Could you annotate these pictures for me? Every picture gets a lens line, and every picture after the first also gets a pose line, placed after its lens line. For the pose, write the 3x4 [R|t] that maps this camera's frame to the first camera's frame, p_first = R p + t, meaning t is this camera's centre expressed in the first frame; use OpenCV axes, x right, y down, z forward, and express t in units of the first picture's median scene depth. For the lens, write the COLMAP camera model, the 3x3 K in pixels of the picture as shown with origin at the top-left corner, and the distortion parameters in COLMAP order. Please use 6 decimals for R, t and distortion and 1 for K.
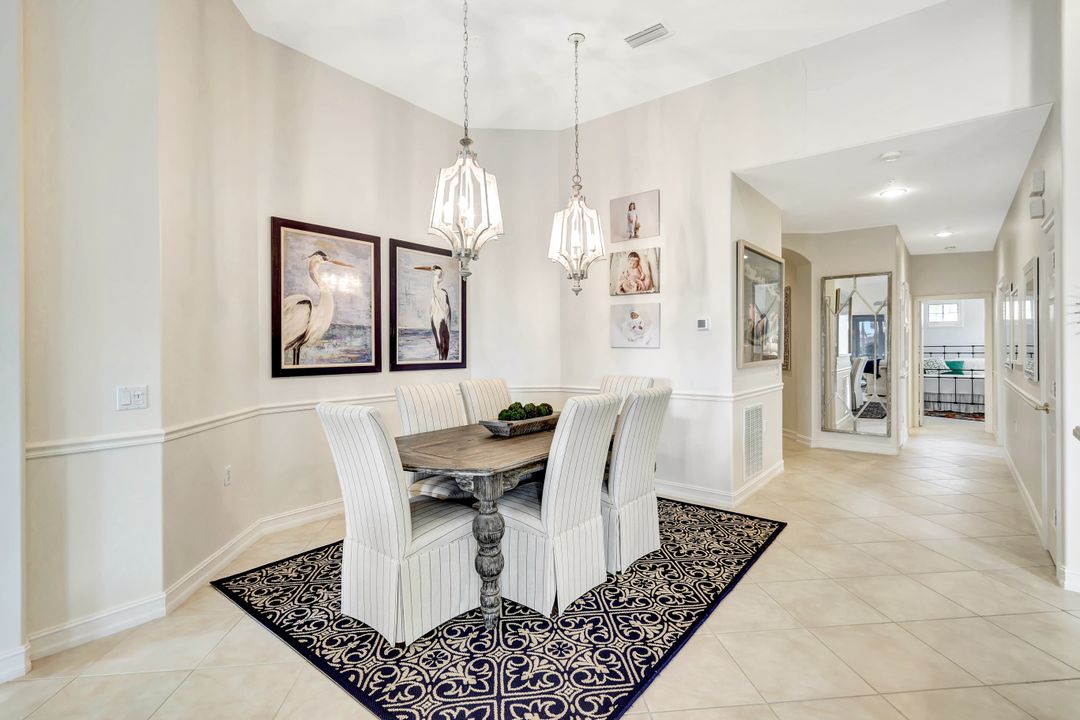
lens RADIAL K [[501.4, 0, 541.7], [0, 501.4, 354.0], [0, 0, 1]] dist [0.009371, 0.000118]
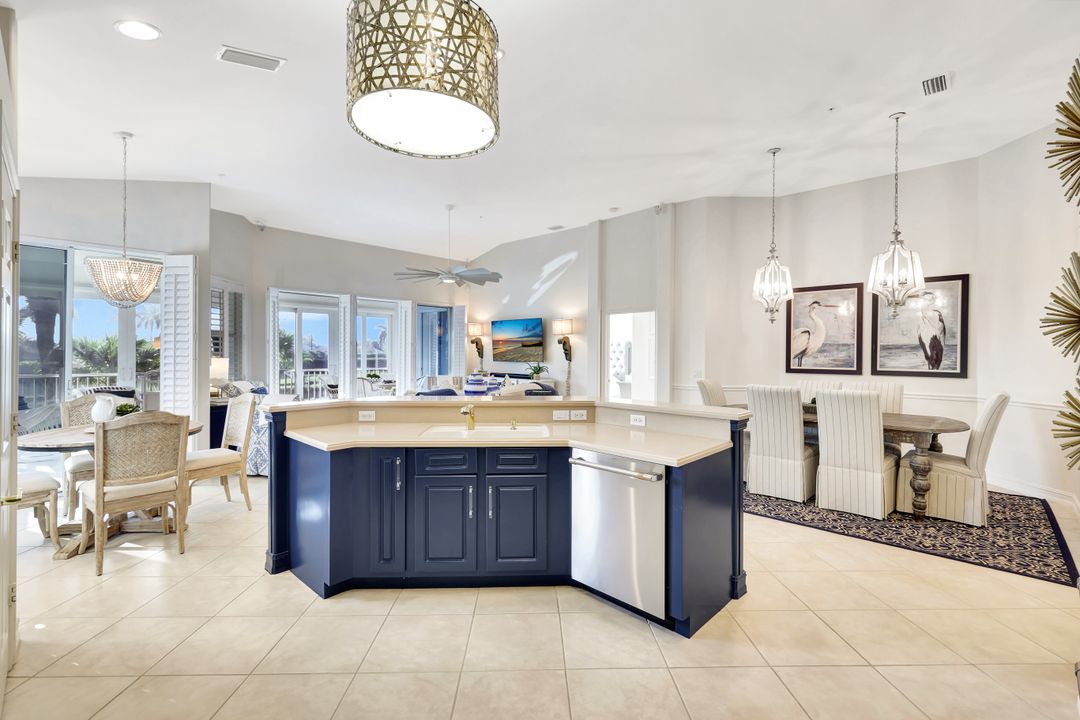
lens RADIAL K [[472.0, 0, 541.1], [0, 472.0, 351.9], [0, 0, 1]] dist [0.004051, -0.000666]
pose [[-0.071881, 0.005718, -0.997397, 1.116453], [-0.017948, 0.999814, 0.007025, -0.023855], [0.997252, 0.018406, -0.071765, 0.167198]]
